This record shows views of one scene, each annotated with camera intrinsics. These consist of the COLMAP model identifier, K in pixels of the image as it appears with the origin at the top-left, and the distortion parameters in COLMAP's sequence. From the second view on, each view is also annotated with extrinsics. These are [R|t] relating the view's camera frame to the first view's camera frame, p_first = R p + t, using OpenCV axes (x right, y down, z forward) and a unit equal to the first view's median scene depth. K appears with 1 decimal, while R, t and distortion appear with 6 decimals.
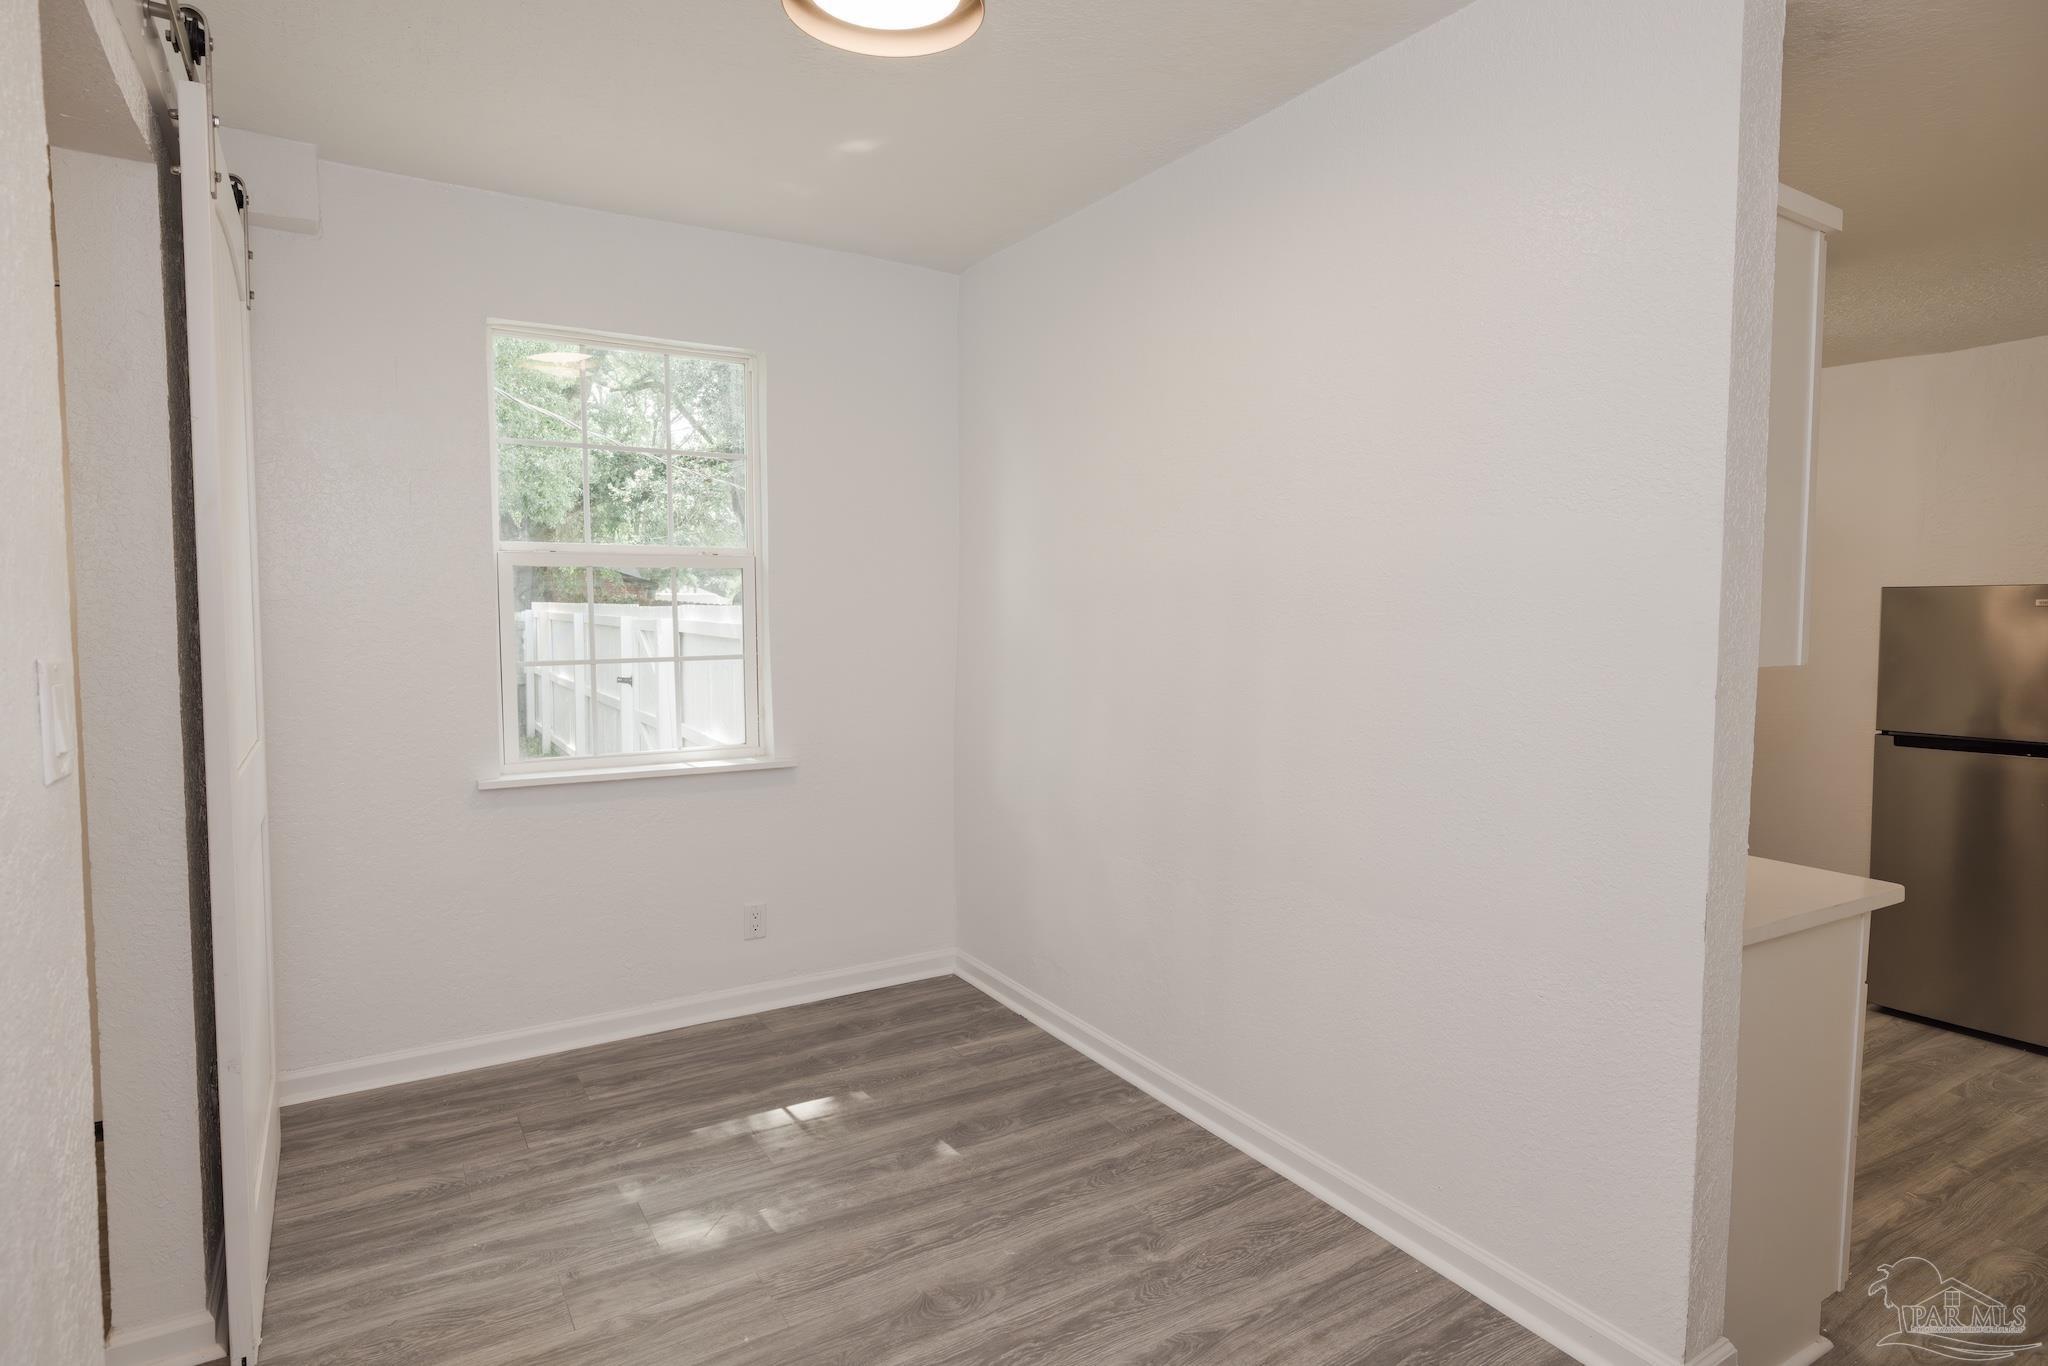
lens RADIAL K [[1123.2, 0, 1025.4], [0, 1123.2, 694.2], [0, 0, 1]] dist [-0.000601, 0.000411]
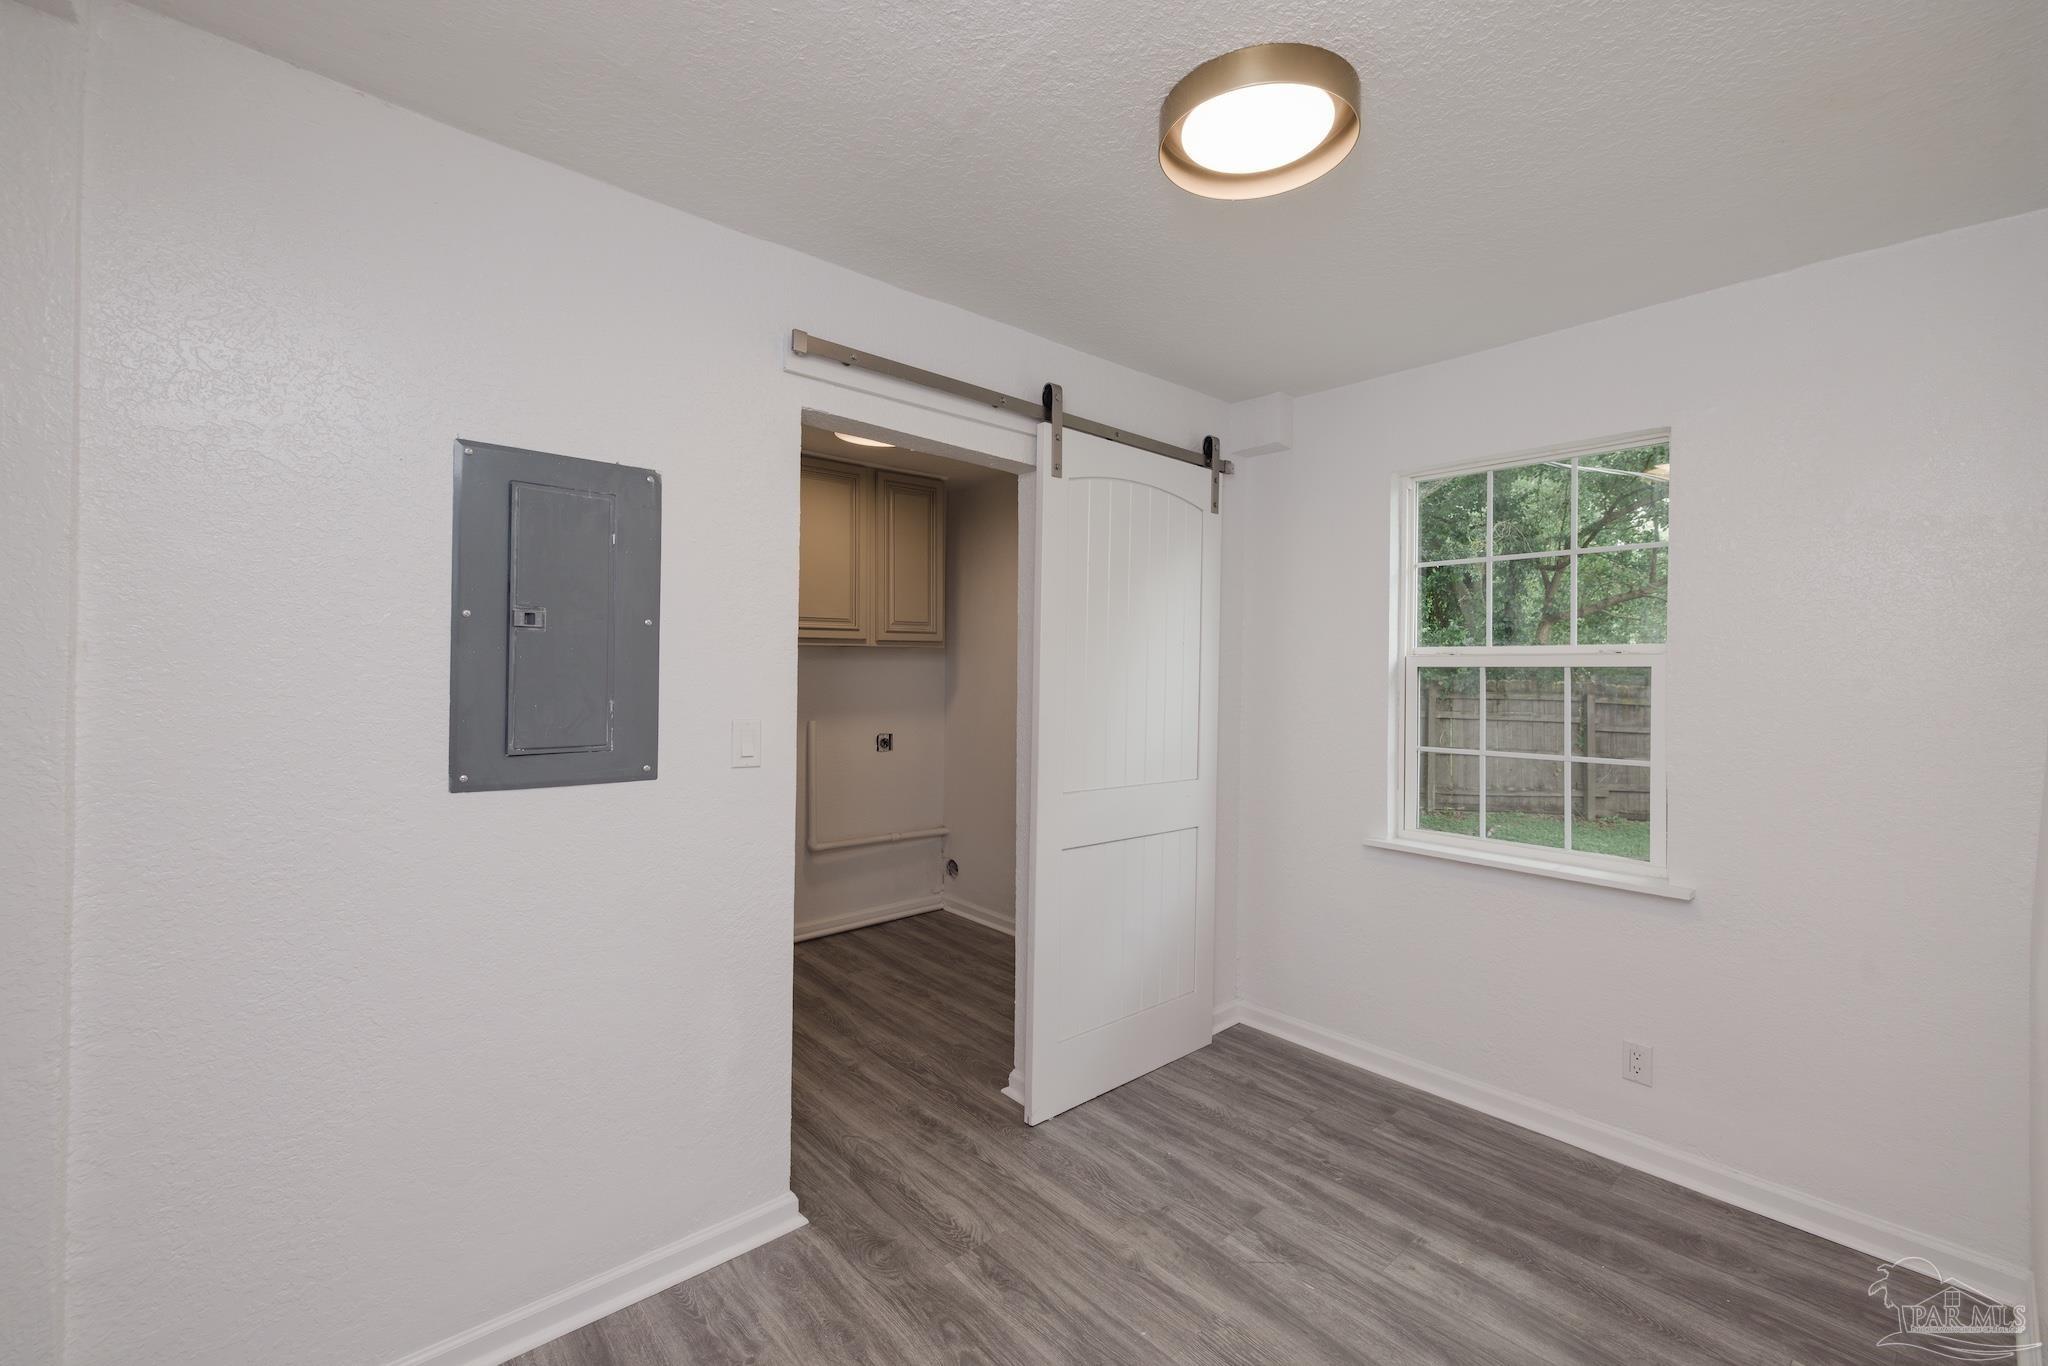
lens RADIAL K [[865.0, 0, 1019.3], [0, 865.0, 669.1], [0, 0, 1]] dist [0.001005, -0.000062]
pose [[0.162180, -0.001204, -0.986760, 0.445244], [-0.095673, 0.995269, -0.016938, -0.061105], [0.982112, 0.097154, 0.161298, 0.475700]]
